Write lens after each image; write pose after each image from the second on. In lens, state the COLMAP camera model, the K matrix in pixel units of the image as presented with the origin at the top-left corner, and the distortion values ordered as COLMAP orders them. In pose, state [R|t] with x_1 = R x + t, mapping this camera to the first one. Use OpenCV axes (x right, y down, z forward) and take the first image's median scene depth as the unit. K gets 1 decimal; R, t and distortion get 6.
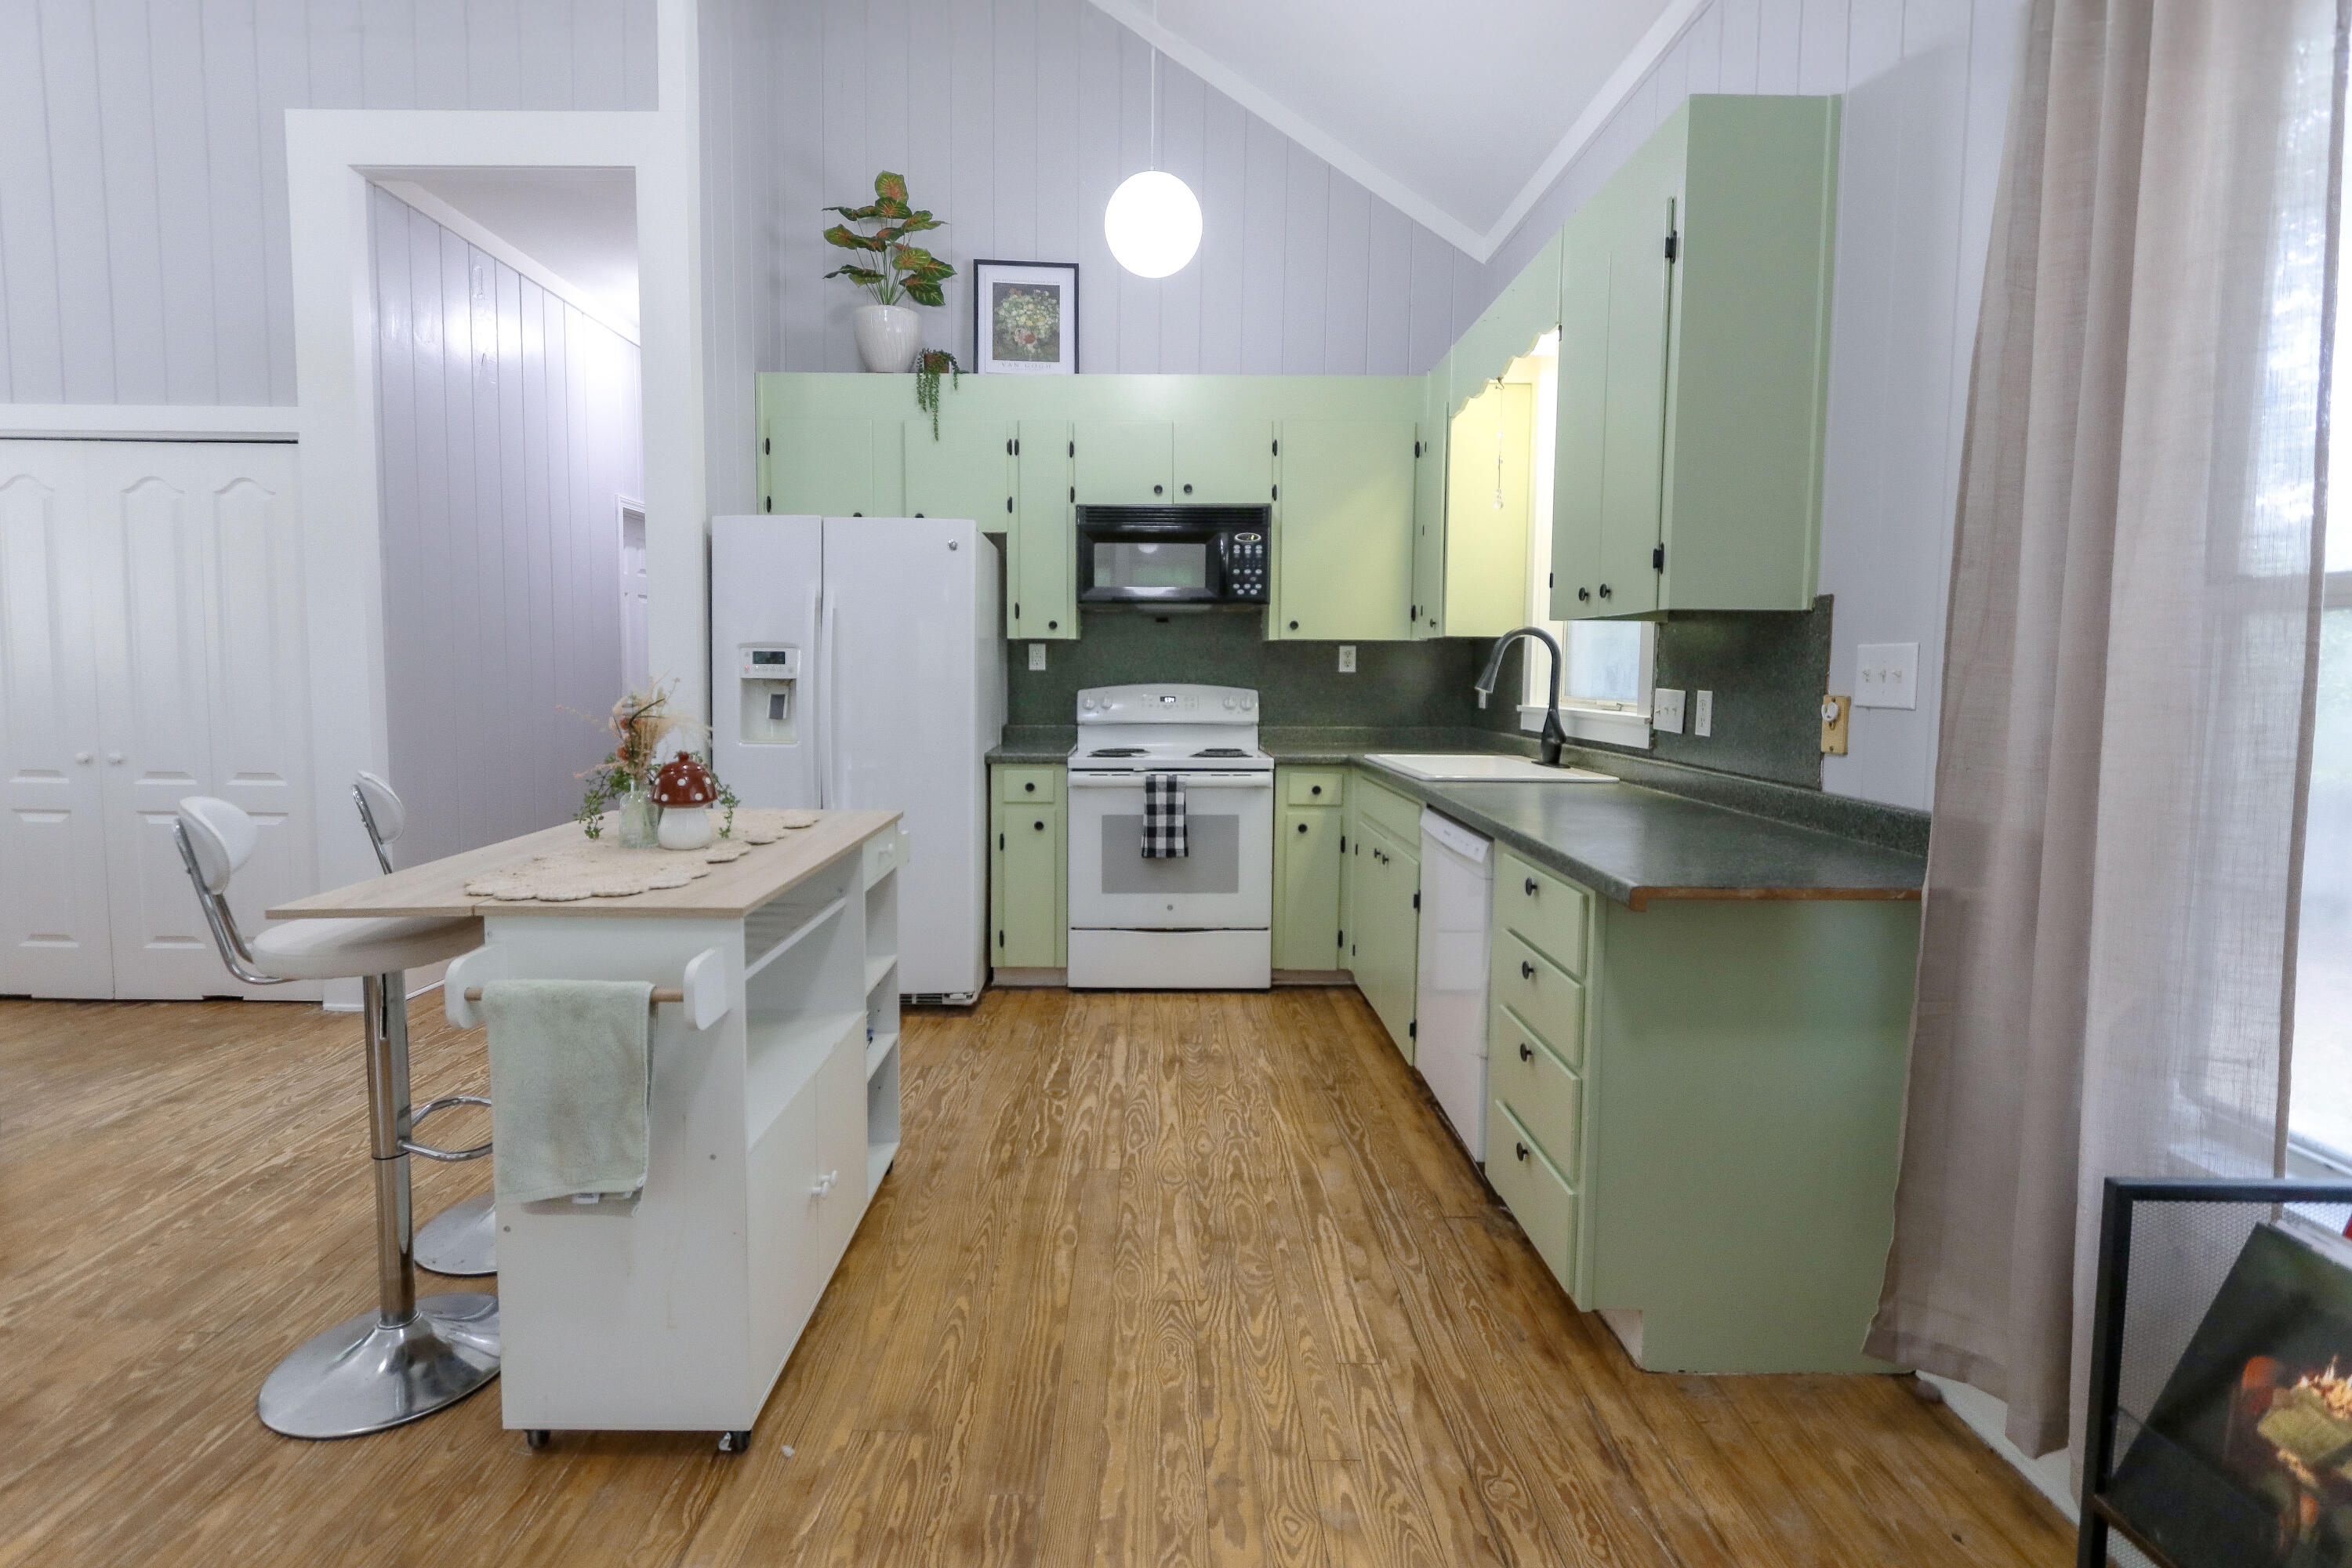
lens RADIAL K [[1079.8, 0, 1166.9], [0, 1079.8, 728.3], [0, 0, 1]] dist [0.000983, 0.000891]
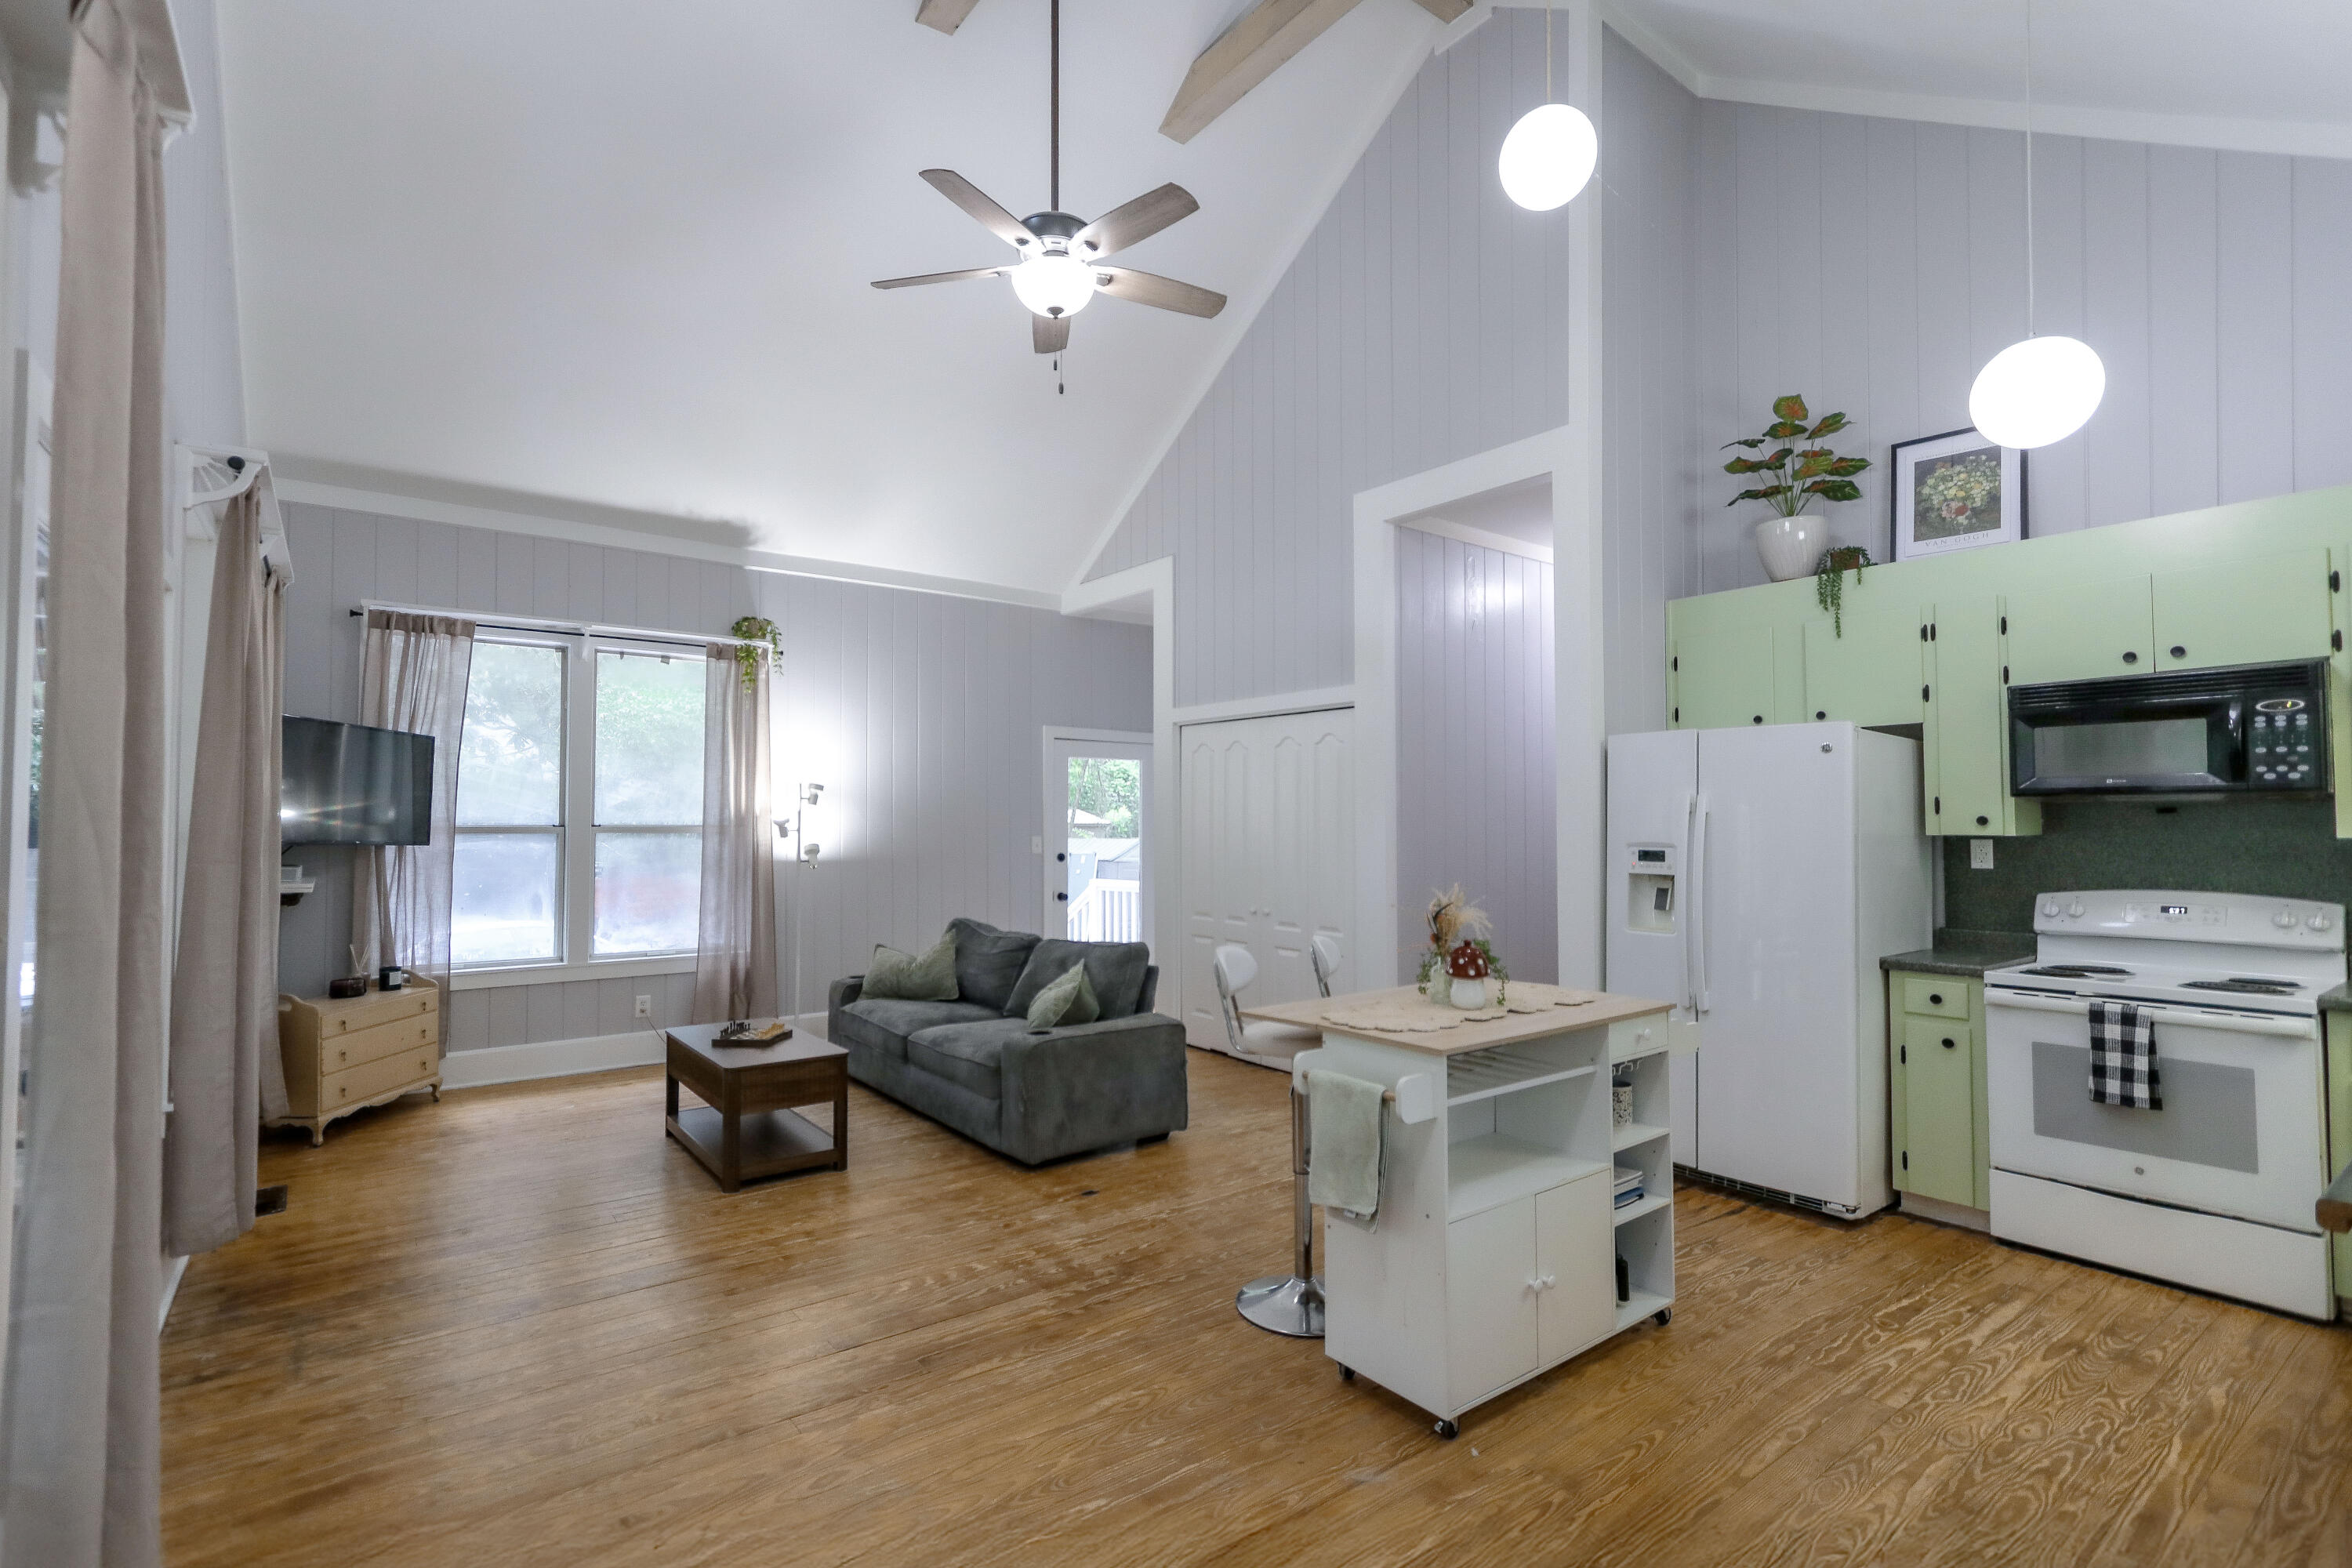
lens RADIAL K [[1092.3, 0, 1176.0], [0, 1092.3, 784.0], [0, 0, 1]] dist [0.013216, 0.000504]
pose [[0.604265, -0.036693, -0.795938, 0.242729], [-0.043783, 0.995901, -0.079151, -0.026396], [0.795579, 0.082676, 0.600182, -0.097090]]
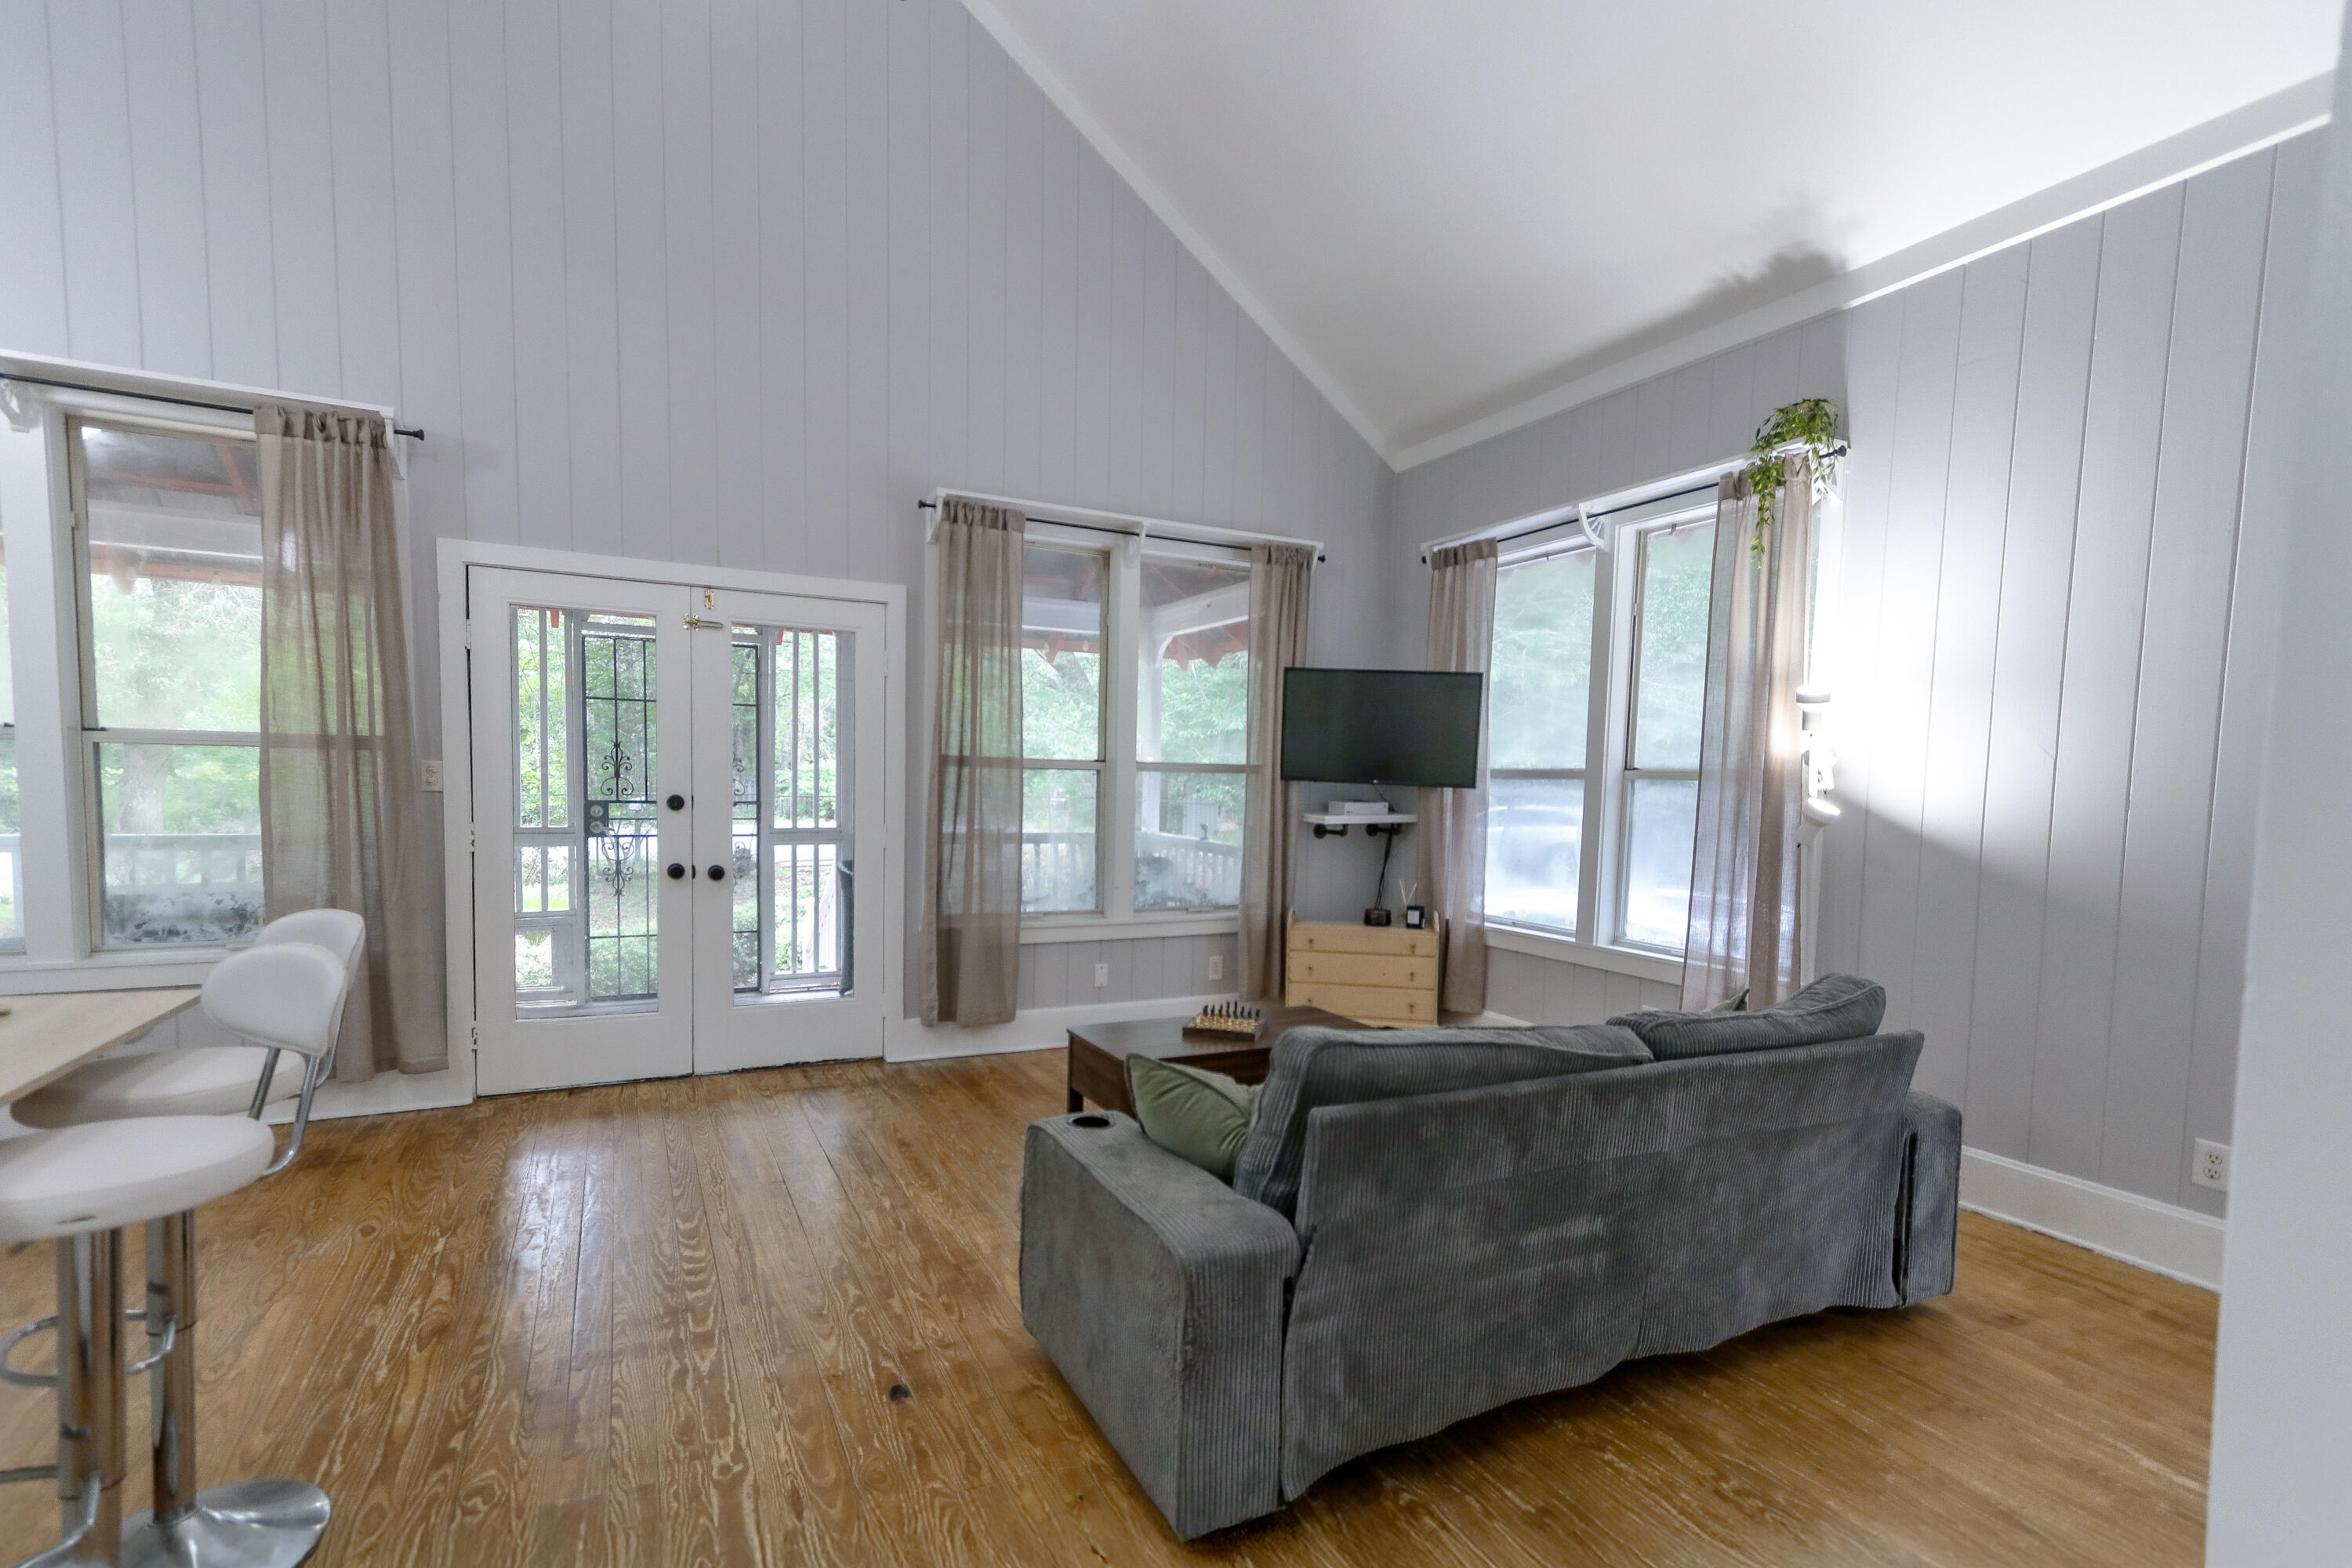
lens RADIAL K [[1122.6, 0, 1179.4], [0, 1122.6, 864.8], [0, 0, 1]] dist [0.017782, 0.000329]
pose [[-0.906600, 0.004048, -0.421972, -0.513647], [-0.054964, 0.990303, 0.127589, -0.078300], [0.418397, 0.138865, -0.897586, 1.024826]]
